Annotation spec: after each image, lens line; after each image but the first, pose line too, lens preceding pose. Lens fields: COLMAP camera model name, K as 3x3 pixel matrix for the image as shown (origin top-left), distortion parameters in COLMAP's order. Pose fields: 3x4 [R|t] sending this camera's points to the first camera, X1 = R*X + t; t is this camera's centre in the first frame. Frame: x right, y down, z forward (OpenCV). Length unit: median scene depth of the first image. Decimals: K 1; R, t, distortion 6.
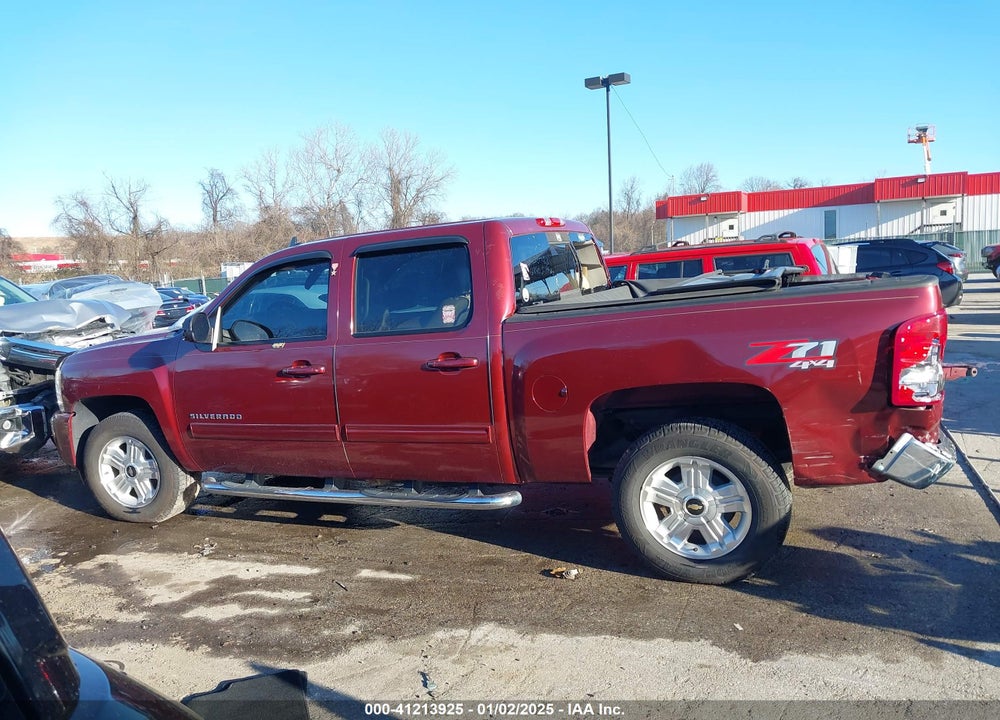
lens RADIAL K [[739.5, 0, 500.2], [0, 739.5, 411.3], [0, 0, 1]] dist [0.039674, -0.077903]
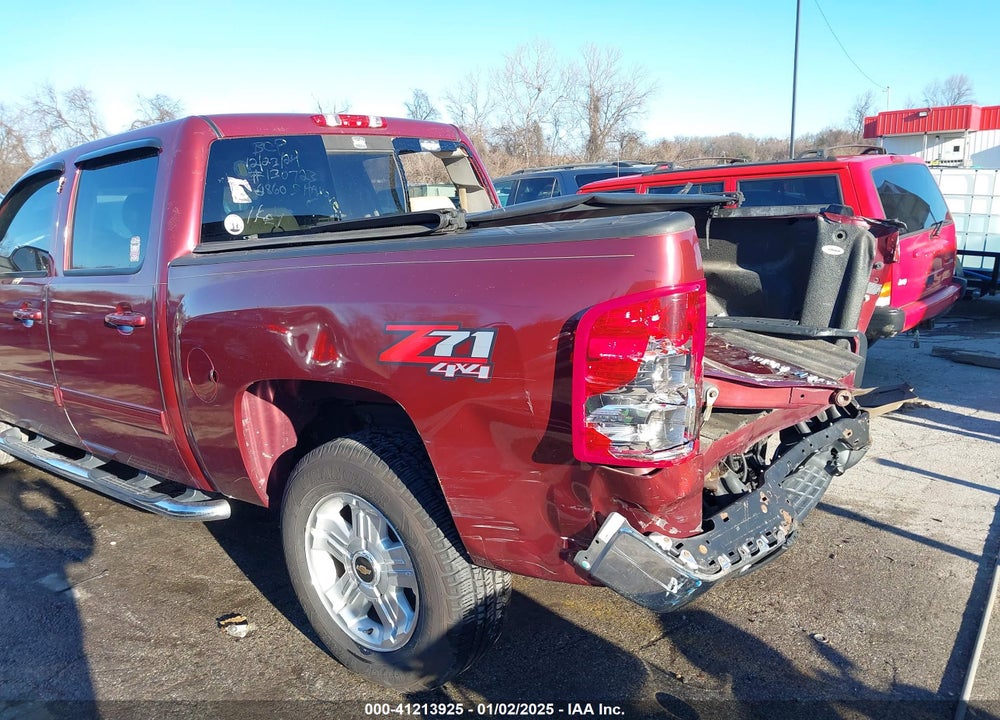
lens RADIAL K [[735.0, 0, 512.9], [0, 735.0, 403.9], [0, 0, 1]] dist [-0.003098, -0.008199]
pose [[0.968163, 0.084082, -0.235776, 0.515867], [-0.062118, 0.993137, 0.099095, -0.083378], [0.242490, -0.081295, 0.966742, 0.416283]]
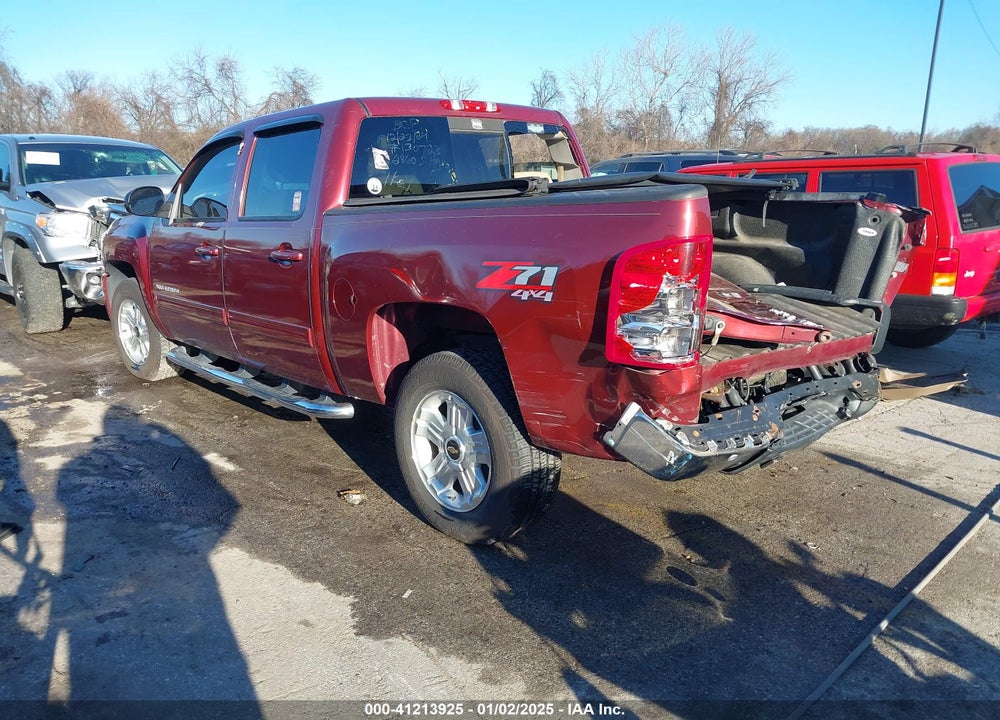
lens RADIAL K [[735.0, 0, 512.9], [0, 735.0, 403.9], [0, 0, 1]] dist [-0.003098, -0.008199]
pose [[0.917772, 0.170689, -0.358552, 0.607024], [-0.130785, 0.982458, 0.132934, -0.043426], [0.374952, -0.075110, 0.923996, 0.244933]]
